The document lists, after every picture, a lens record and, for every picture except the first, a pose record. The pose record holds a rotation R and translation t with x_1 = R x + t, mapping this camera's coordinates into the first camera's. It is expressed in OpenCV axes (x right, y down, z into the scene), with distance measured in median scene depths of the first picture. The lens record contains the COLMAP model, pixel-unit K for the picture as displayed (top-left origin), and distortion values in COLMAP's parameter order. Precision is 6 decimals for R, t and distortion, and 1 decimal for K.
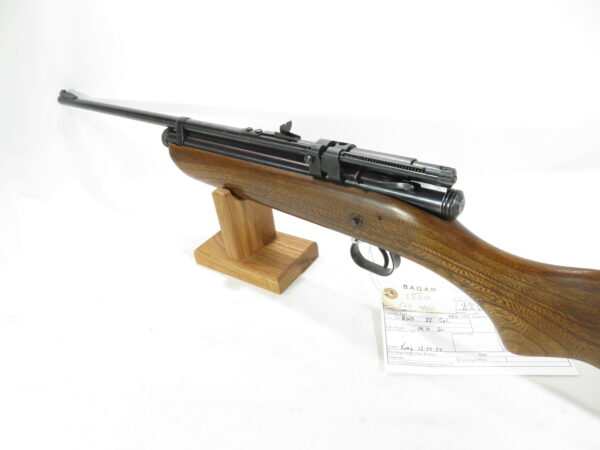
lens RADIAL K [[430.8, 0, 300.0], [0, 430.8, 225.0], [0, 0, 1]] dist [-0.001736, -0.000935]
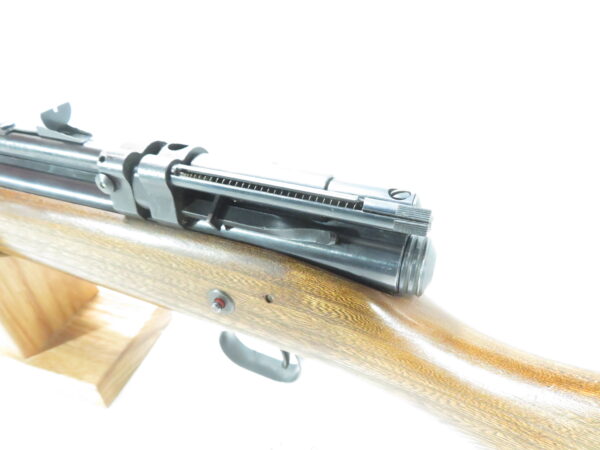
lens RADIAL K [[430.8, 0, 300.0], [0, 430.8, 225.0], [0, 0, 1]] dist [-0.001736, -0.000935]
pose [[0.956540, -0.102661, 0.272931, 0.091084], [0.092921, 0.994496, 0.048412, -0.112901], [-0.276399, -0.020947, 0.960815, 0.502988]]
